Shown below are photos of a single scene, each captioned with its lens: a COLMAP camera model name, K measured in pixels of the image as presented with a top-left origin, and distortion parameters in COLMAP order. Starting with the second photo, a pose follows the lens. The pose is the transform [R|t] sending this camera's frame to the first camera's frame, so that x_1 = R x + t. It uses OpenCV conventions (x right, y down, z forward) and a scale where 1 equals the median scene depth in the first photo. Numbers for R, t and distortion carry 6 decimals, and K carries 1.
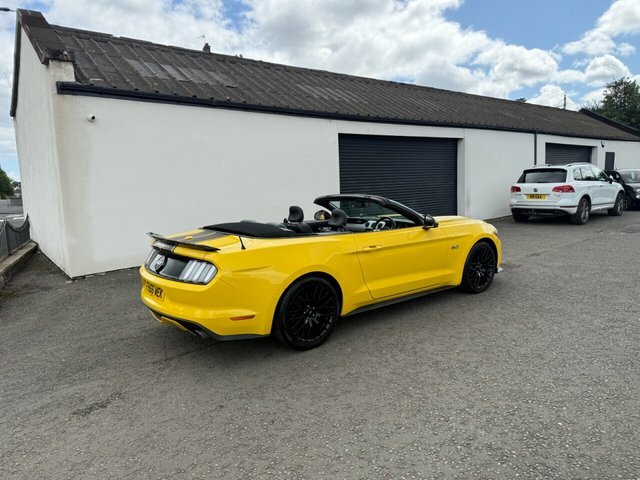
lens RADIAL K [[450.5, 0, 320.0], [0, 450.5, 240.0], [0, 0, 1]] dist [0.080759, -0.118780]
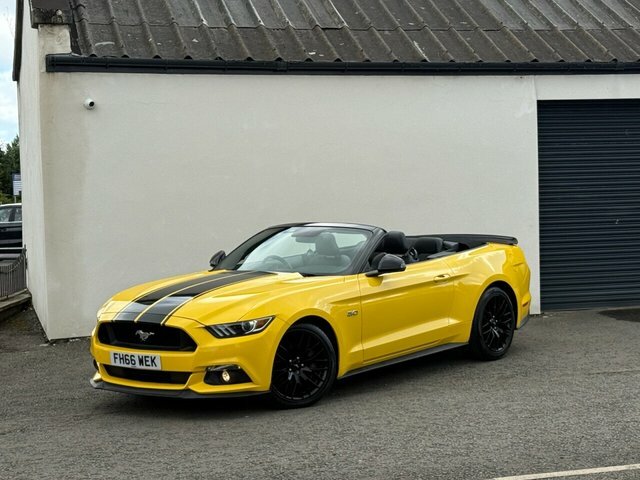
lens RADIAL K [[1335.5, 0, 353.5], [0, 1335.5, 240.9], [0, 0, 1]] dist [0.967486, -7.493111]
pose [[0.923222, 0.015949, -0.383937, 0.794501], [-0.046949, 0.996334, -0.071508, 0.075506], [0.381389, 0.084043, 0.920586, -0.871853]]
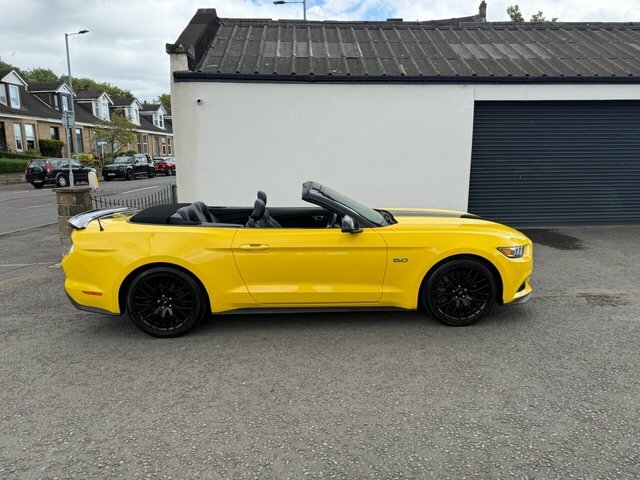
lens RADIAL K [[450.5, 0, 320.0], [0, 450.5, 240.0], [0, 0, 1]] dist [0.080759, -0.118780]
pose [[0.807235, 0.134729, -0.574647, 0.581536], [-0.092652, 0.990454, 0.102064, -0.077861], [0.582912, -0.029148, 0.812012, 0.277861]]
